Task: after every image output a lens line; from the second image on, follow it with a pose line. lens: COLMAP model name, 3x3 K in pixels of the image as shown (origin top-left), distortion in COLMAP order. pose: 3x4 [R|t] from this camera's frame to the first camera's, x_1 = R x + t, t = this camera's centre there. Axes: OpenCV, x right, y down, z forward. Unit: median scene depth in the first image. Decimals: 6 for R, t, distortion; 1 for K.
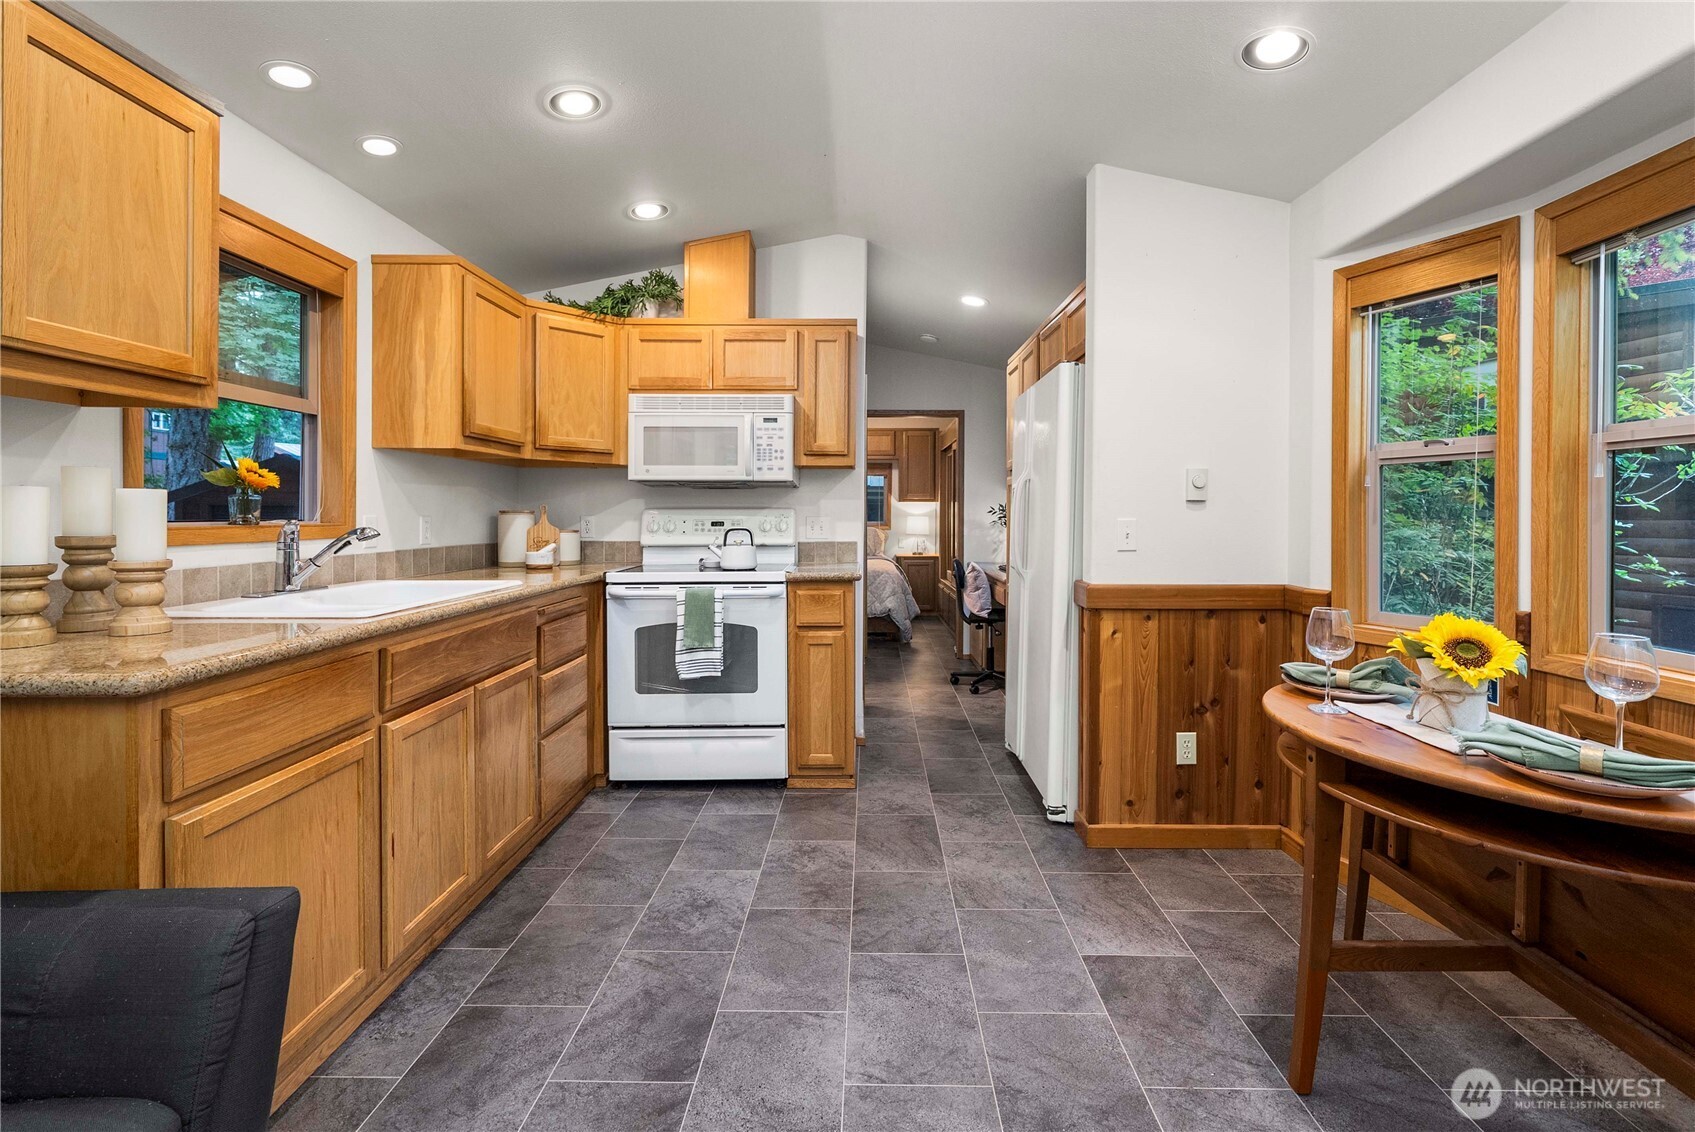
lens RADIAL K [[723.3, 0, 860.7], [0, 723.3, 520.6], [0, 0, 1]] dist [0.001239, 0.000016]
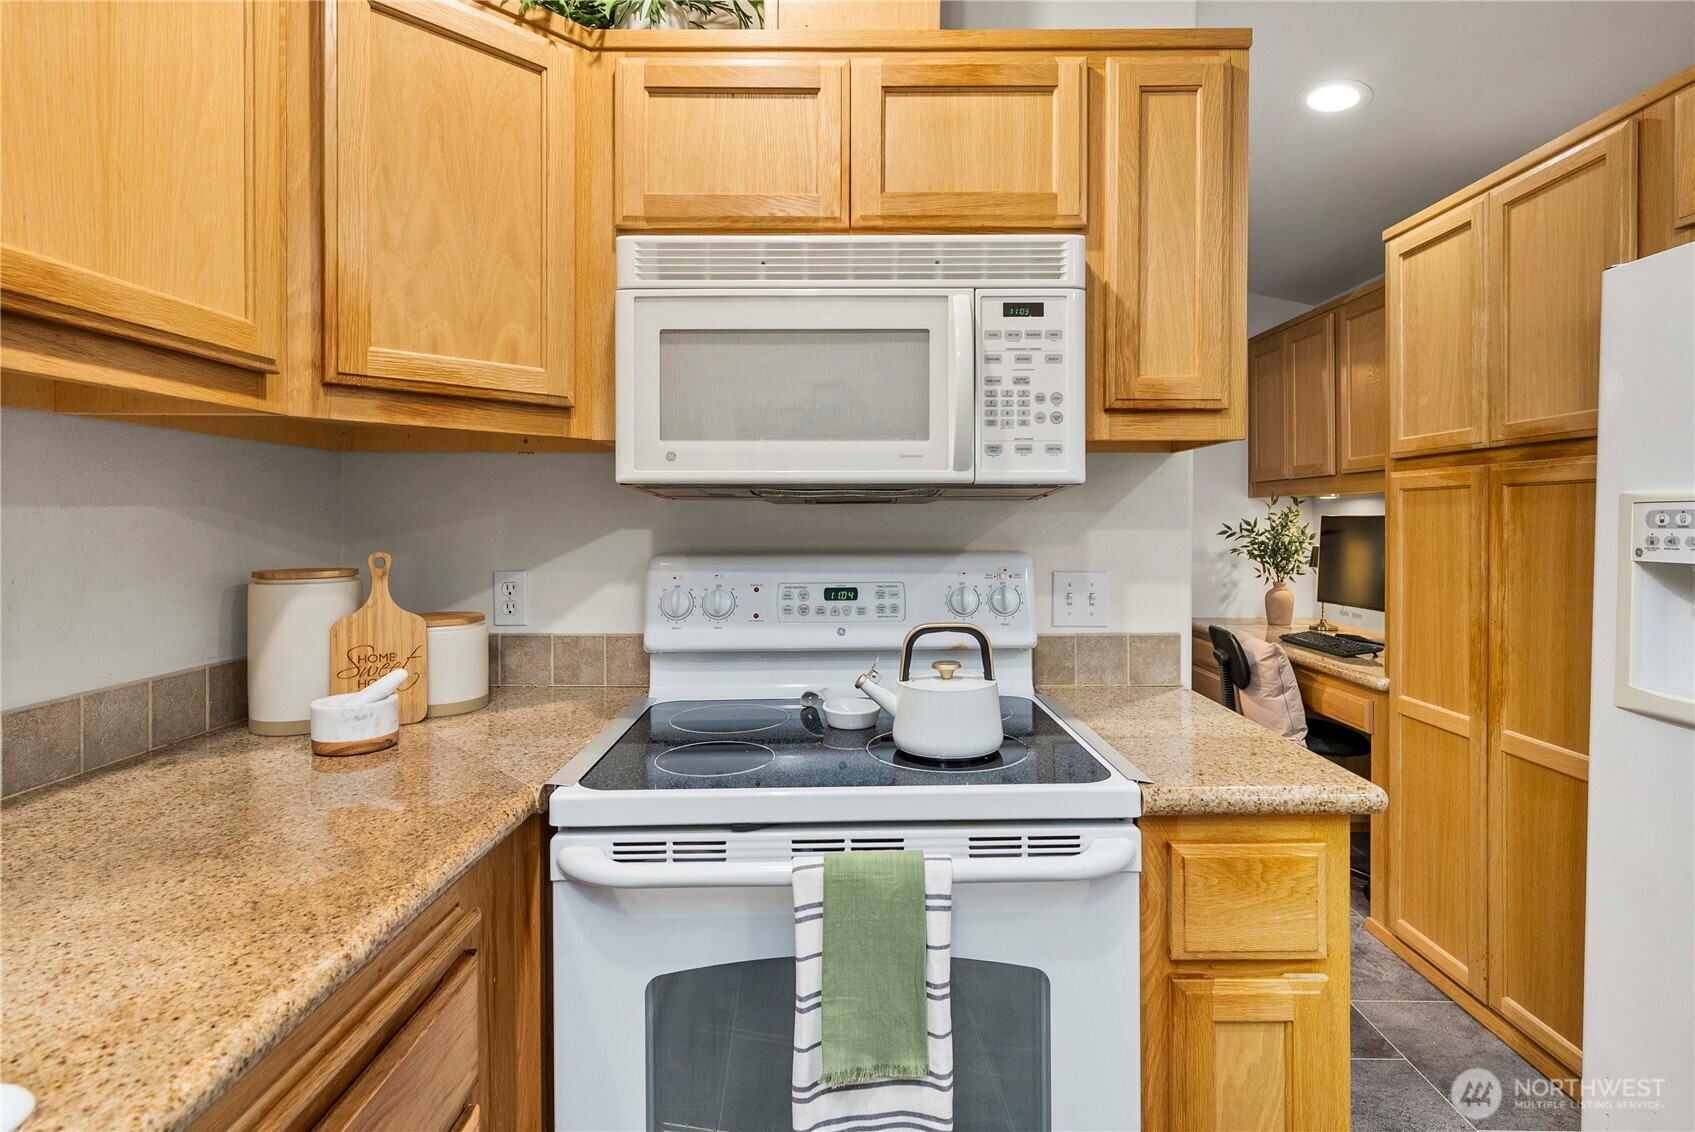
lens RADIAL K [[812.3, 0, 842.1], [0, 812.3, 525.7], [0, 0, 1]] dist [-0.003661, -0.000377]
pose [[0.999919, -0.002186, -0.012538, -0.206552], [0.002237, 0.999989, 0.004066, -0.036828], [0.012529, -0.004093, 0.999913, 0.607071]]
